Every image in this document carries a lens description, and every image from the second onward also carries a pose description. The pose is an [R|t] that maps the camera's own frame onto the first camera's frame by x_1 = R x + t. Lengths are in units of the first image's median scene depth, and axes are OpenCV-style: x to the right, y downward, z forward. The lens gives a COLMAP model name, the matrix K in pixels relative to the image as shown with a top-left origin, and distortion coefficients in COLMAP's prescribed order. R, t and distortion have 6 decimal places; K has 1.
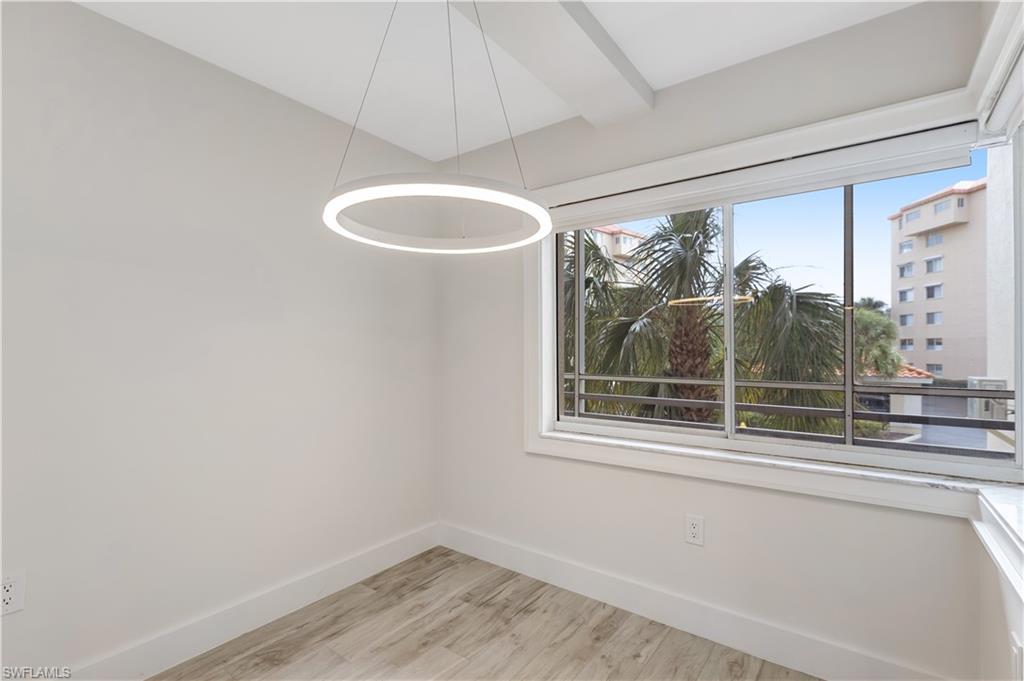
lens RADIAL K [[474.6, 0, 508.4], [0, 474.6, 346.5], [0, 0, 1]] dist [0.008678, -0.000509]
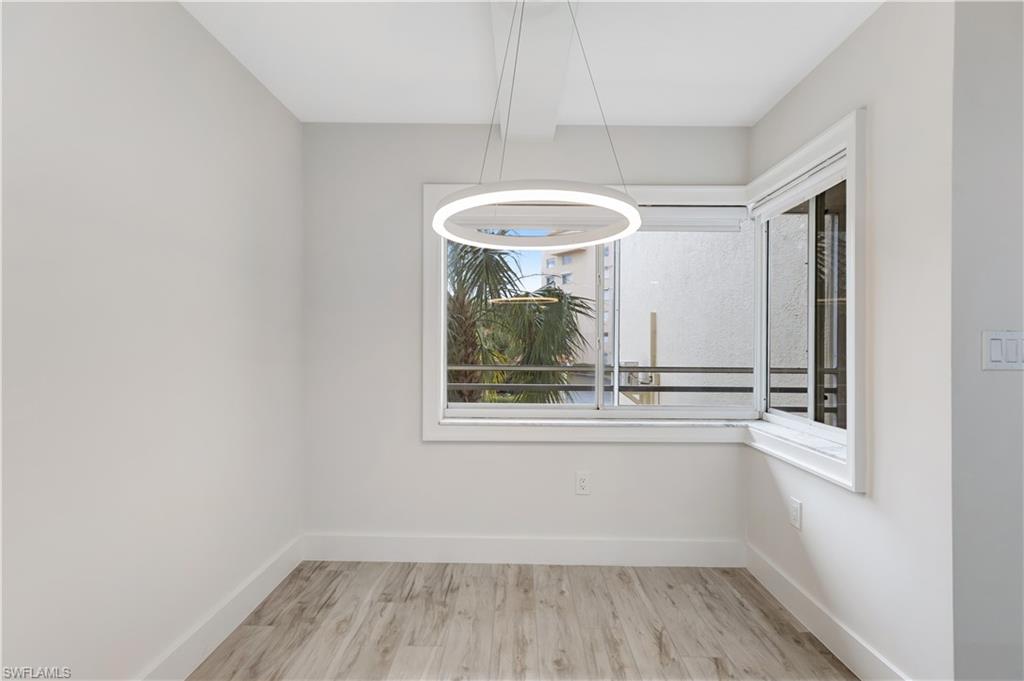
lens RADIAL K [[474.6, 0, 505.5], [0, 474.6, 341.3], [0, 0, 1]] dist [0.008678, -0.000509]
pose [[0.812519, 0.004429, 0.582918, -0.468864], [-0.010355, 0.999923, 0.006836, -0.000400], [-0.582843, -0.011590, 0.812502, 0.085667]]
